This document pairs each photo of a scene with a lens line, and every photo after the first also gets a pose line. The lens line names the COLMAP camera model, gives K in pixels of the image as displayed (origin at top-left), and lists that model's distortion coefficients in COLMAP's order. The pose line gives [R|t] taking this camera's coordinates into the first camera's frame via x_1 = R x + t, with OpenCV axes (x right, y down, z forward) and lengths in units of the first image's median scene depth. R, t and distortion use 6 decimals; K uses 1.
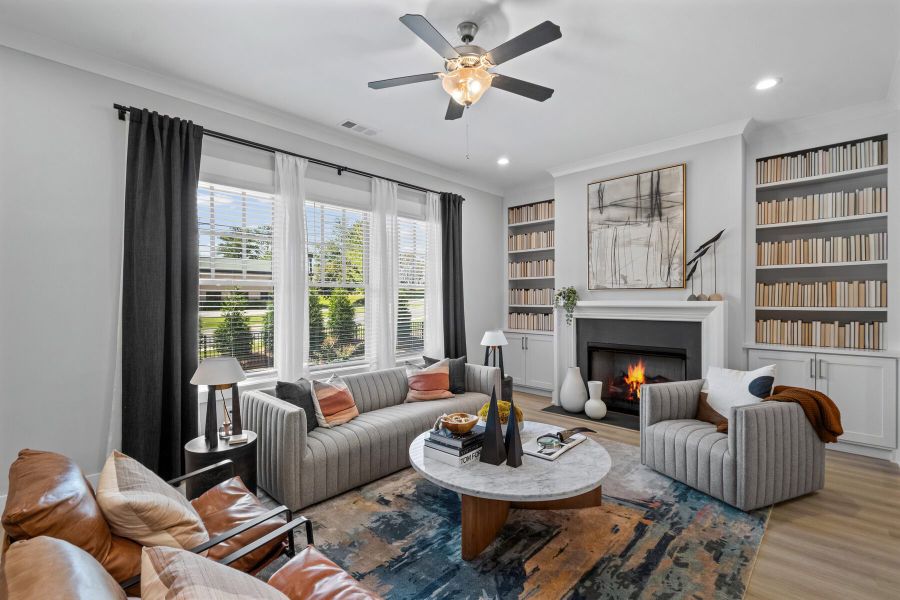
lens RADIAL K [[397.9, 0, 443.9], [0, 397.9, 297.8], [0, 0, 1]] dist [-0.003198, -0.003771]
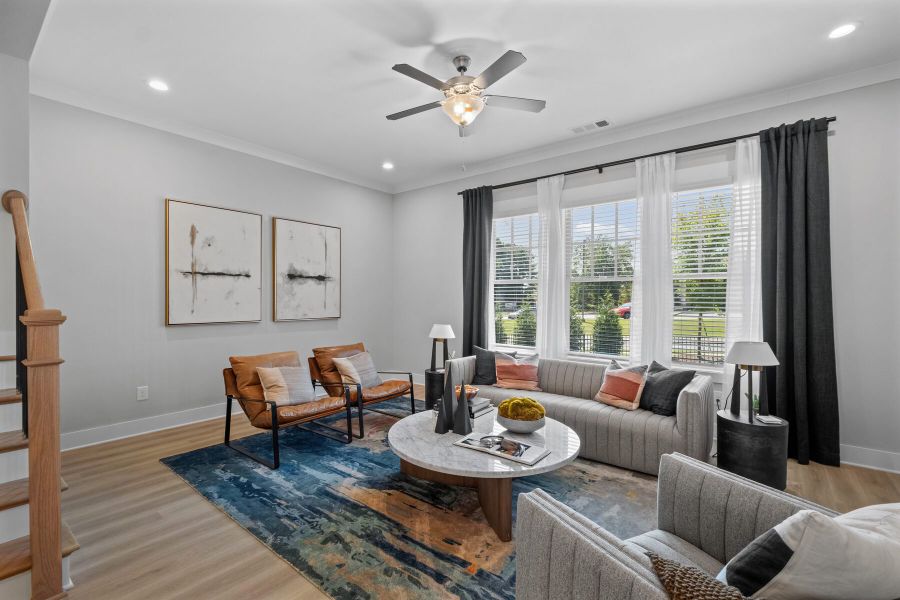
lens RADIAL K [[397.9, 0, 443.8], [0, 397.9, 302.0], [0, 0, 1]] dist [-0.003198, -0.003771]
pose [[0.087054, 0.015381, -0.996085, 0.736013], [-0.001576, 0.999882, 0.015302, 0.011051], [0.996202, 0.000237, 0.087068, 0.502538]]
